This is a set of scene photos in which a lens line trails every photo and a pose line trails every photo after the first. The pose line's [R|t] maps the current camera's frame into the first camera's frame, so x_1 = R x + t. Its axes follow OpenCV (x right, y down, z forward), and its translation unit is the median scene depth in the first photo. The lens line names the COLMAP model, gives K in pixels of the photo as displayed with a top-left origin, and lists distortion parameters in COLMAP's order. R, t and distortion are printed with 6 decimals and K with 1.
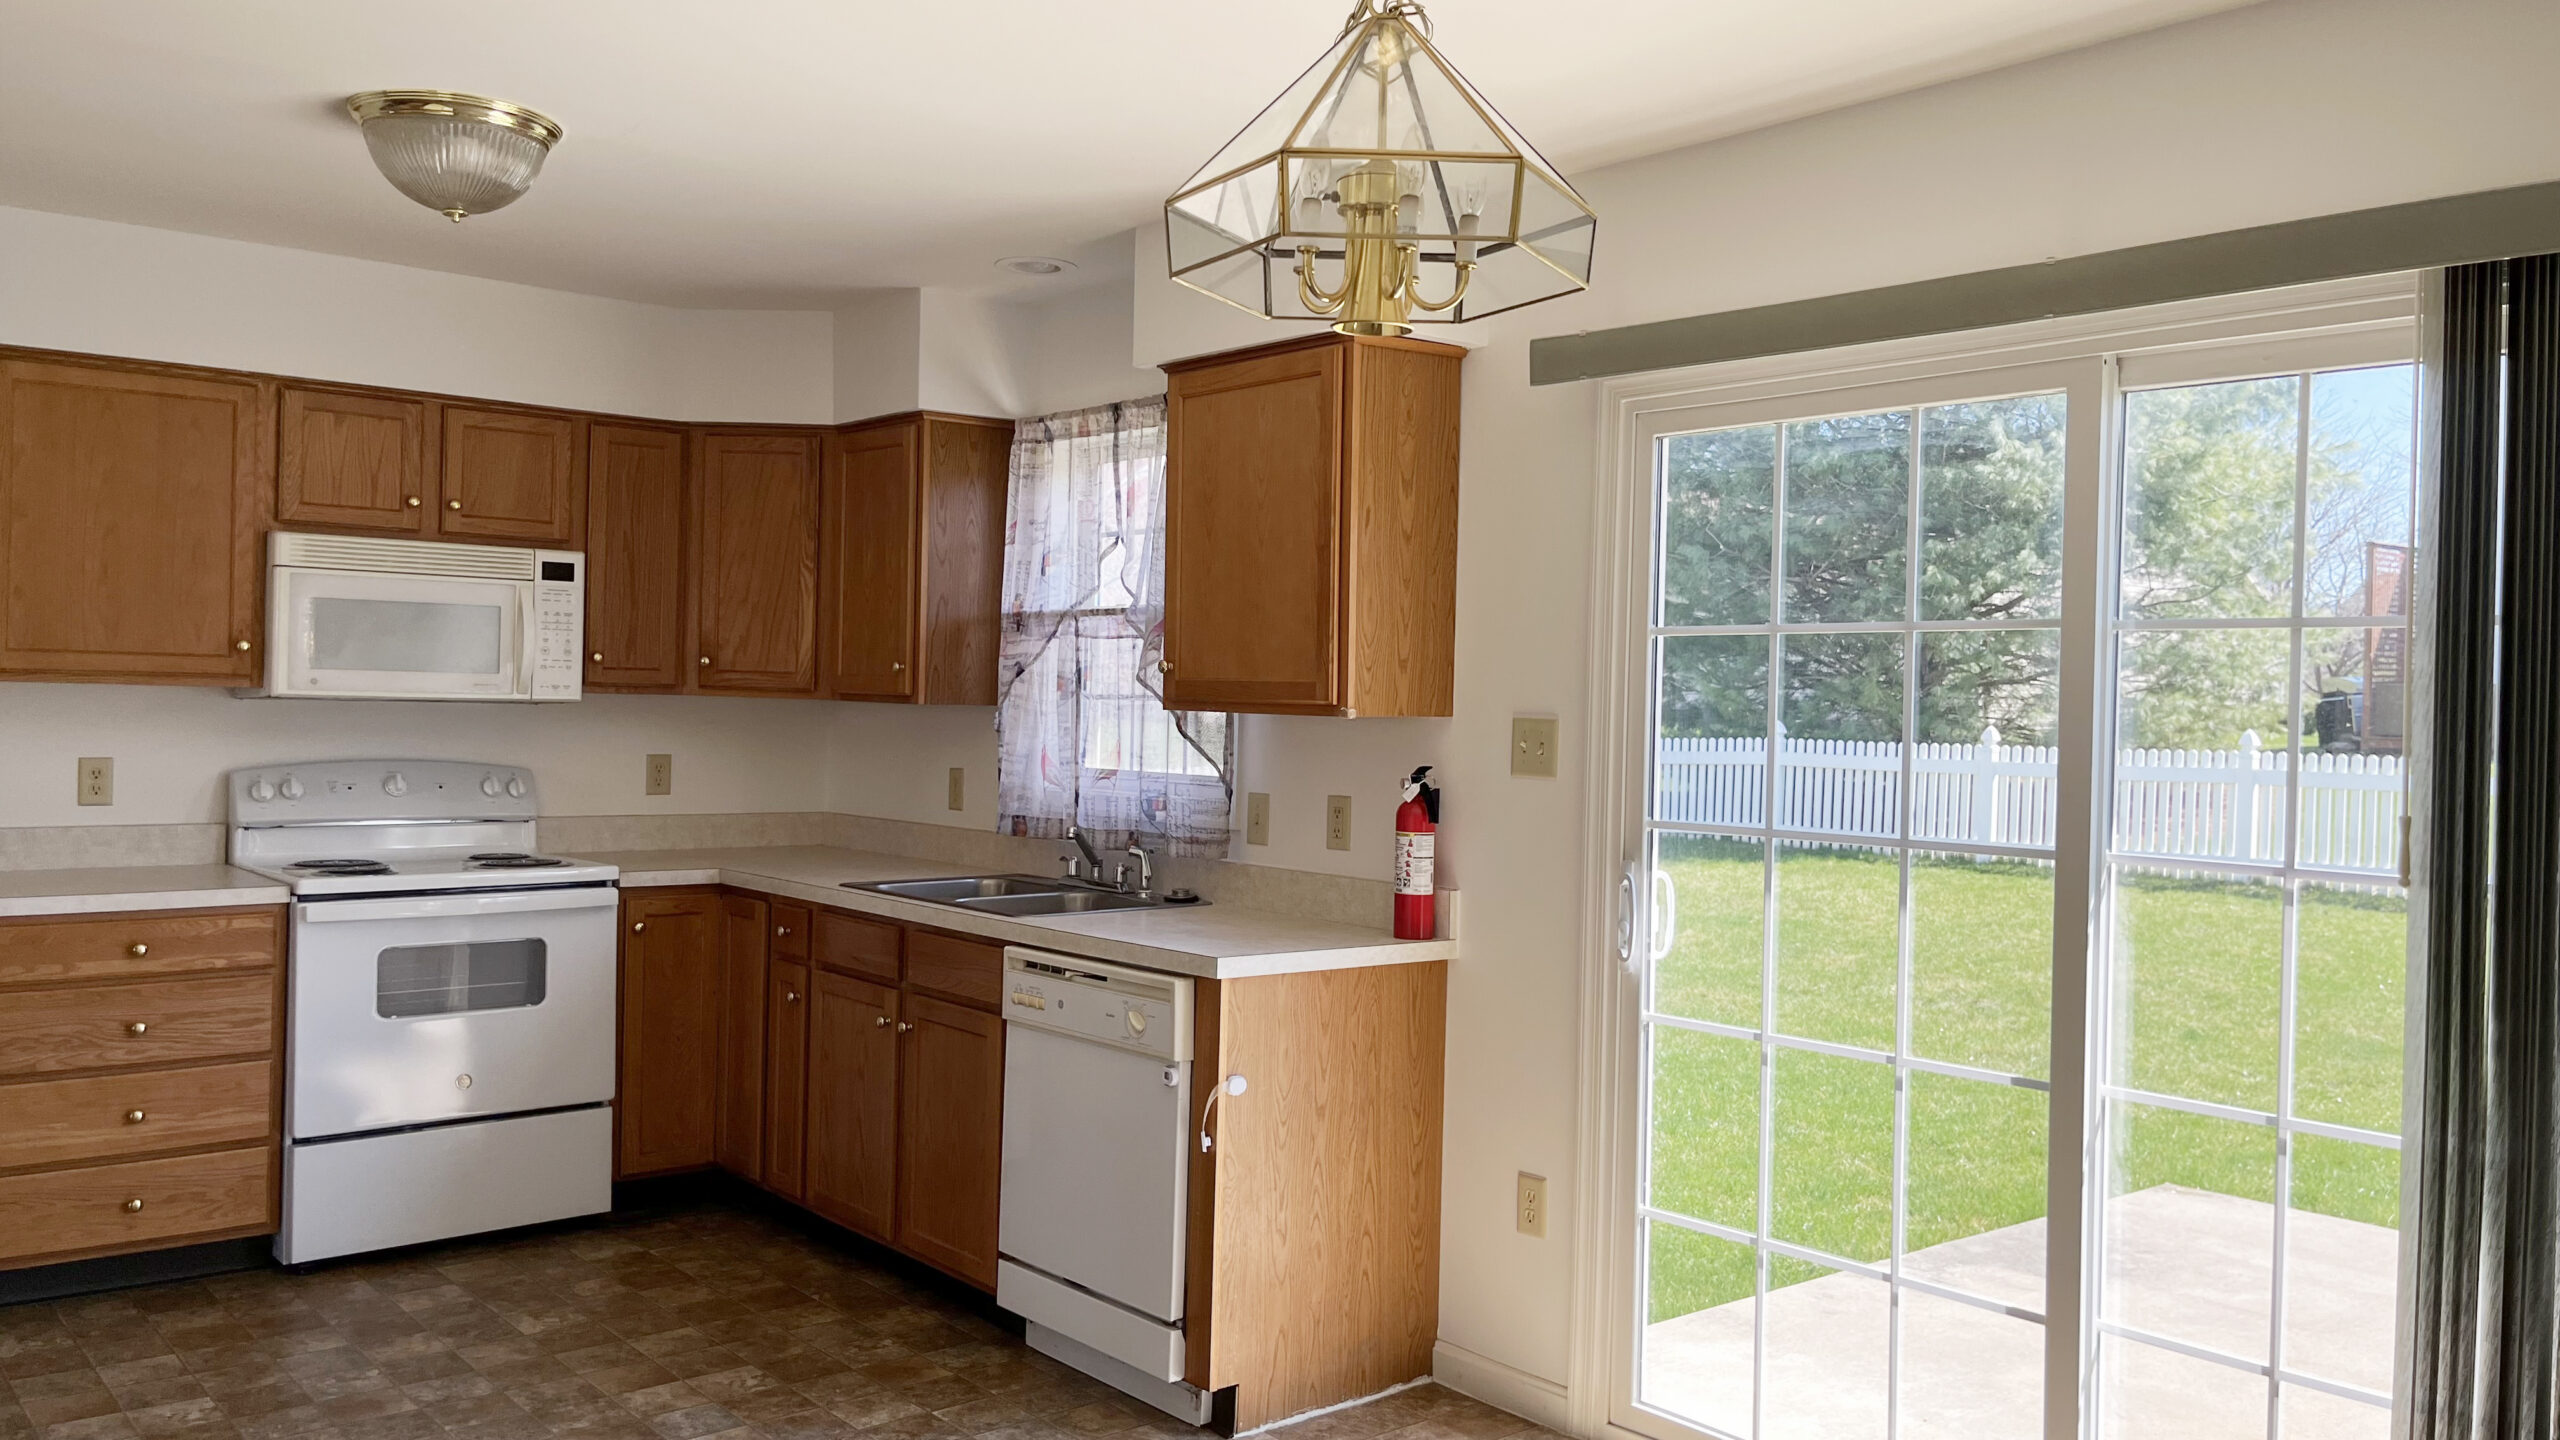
lens RADIAL K [[1957.1, 0, 1261.9], [0, 1957.1, 717.8], [0, 0, 1]] dist [0.056482, -0.038095]
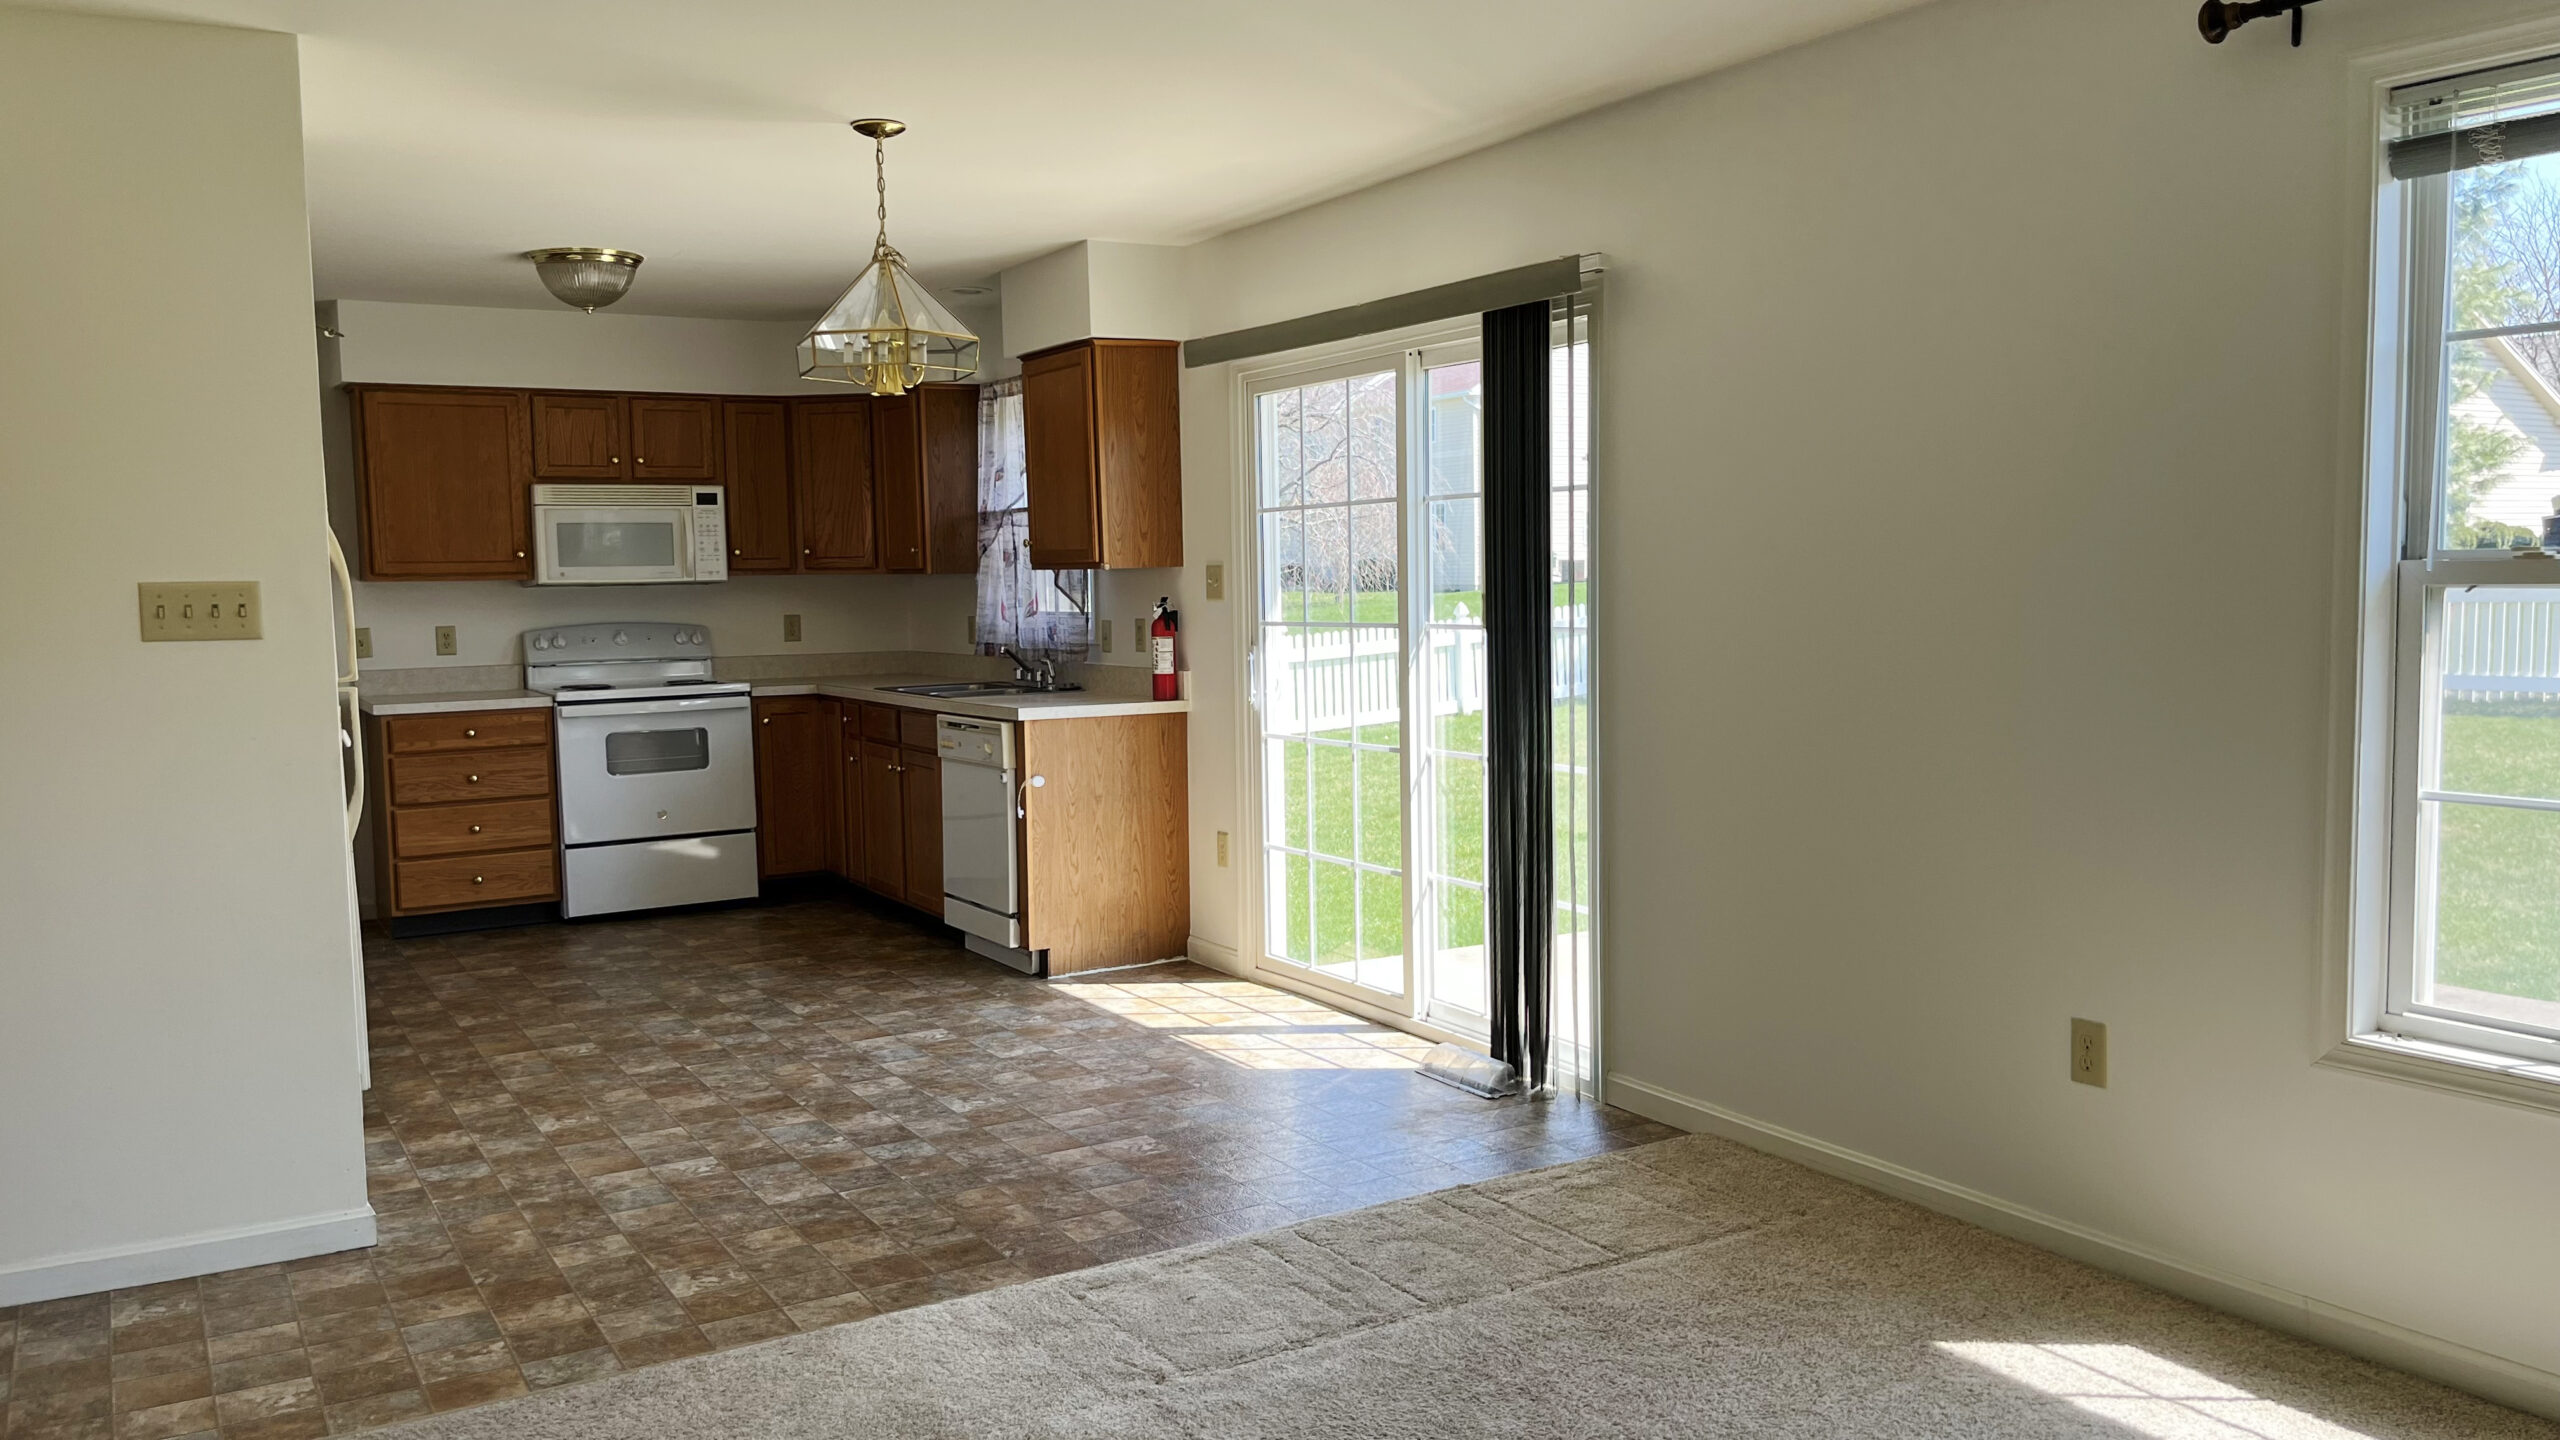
lens RADIAL K [[1957.1, 0, 1282.9], [0, 1957.1, 724.5], [0, 0, 1]] dist [0.056482, -0.038095]
pose [[0.986325, -0.030395, -0.161984, 0.361838], [0.041188, 0.997119, 0.063692, 0.025497], [0.159582, -0.069493, 0.984736, -0.509856]]
